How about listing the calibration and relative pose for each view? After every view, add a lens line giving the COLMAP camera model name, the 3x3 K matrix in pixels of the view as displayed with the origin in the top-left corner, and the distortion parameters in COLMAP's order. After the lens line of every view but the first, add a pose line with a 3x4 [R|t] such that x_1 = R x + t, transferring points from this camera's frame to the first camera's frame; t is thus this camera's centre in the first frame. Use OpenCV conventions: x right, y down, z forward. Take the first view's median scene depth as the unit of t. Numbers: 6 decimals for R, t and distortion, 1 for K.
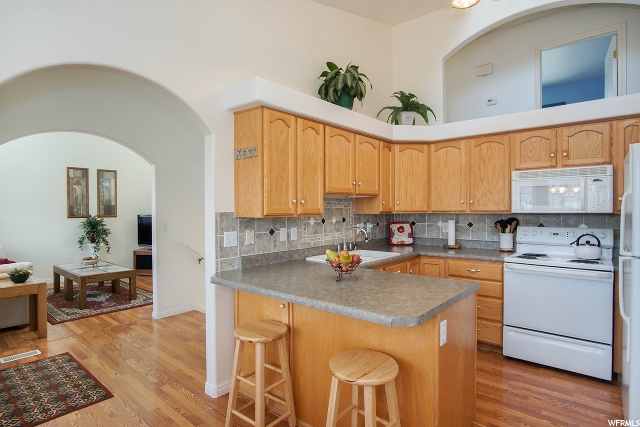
lens RADIAL K [[345.7, 0, 316.0], [0, 345.7, 214.3], [0, 0, 1]] dist [-0.028309, 0.003354]
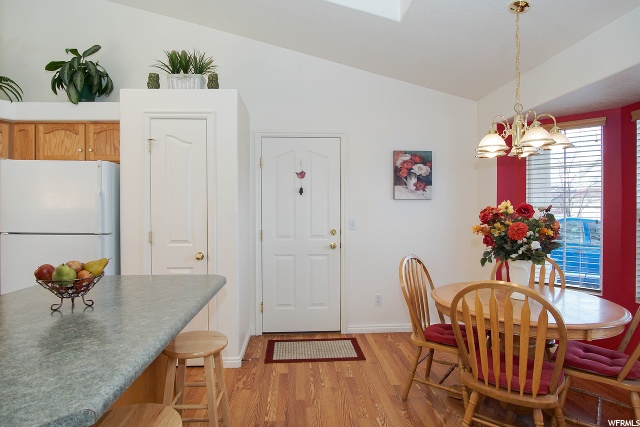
lens RADIAL K [[345.7, 0, 321.1], [0, 345.7, 211.7], [0, 0, 1]] dist [-0.028309, 0.003354]
pose [[-0.709803, 0.000369, 0.704400, -0.434595], [0.011173, 0.999880, 0.010734, 0.008933], [-0.704312, 0.015489, -0.709722, 0.705978]]
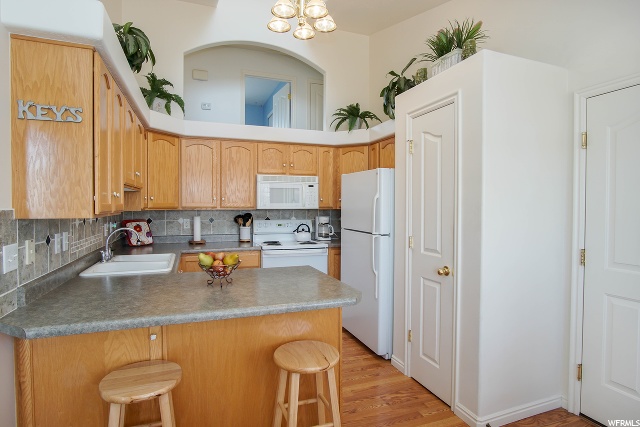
lens RADIAL K [[345.7, 0, 318.0], [0, 345.7, 209.6], [0, 0, 1]] dist [-0.028309, 0.003354]
pose [[0.482058, -0.005707, 0.876121, -0.366934], [0.006700, 0.999974, 0.002827, -0.003689], [-0.876114, 0.004507, 0.482084, 0.219497]]
